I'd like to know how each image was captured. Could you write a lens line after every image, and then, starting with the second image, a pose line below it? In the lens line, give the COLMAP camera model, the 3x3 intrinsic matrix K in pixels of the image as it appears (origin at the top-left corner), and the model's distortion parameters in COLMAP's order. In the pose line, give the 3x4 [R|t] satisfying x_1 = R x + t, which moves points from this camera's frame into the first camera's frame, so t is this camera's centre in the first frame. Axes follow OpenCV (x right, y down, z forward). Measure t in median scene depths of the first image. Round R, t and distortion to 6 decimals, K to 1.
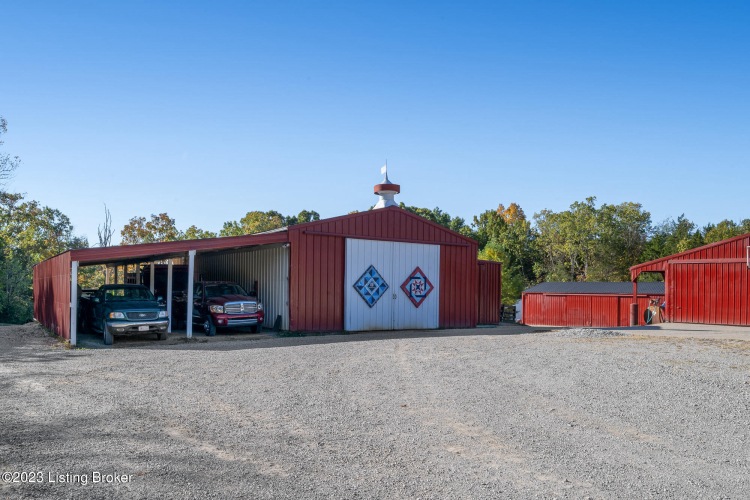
lens RADIAL K [[562.9, 0, 374.9], [0, 562.9, 252.0], [0, 0, 1]] dist [0.003358, -0.002308]
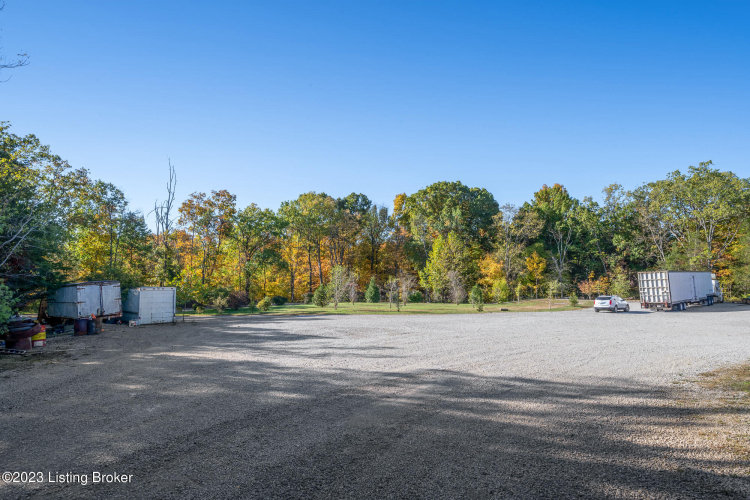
lens RADIAL K [[408.8, 0, 383.5], [0, 408.8, 214.4], [0, 0, 1]] dist [0.000490, 0.000709]
pose [[0.997851, -0.002722, 0.065470, -0.147457], [0.007128, 0.997716, -0.067170, 0.024363], [-0.065138, 0.067492, 0.995591, 0.280586]]
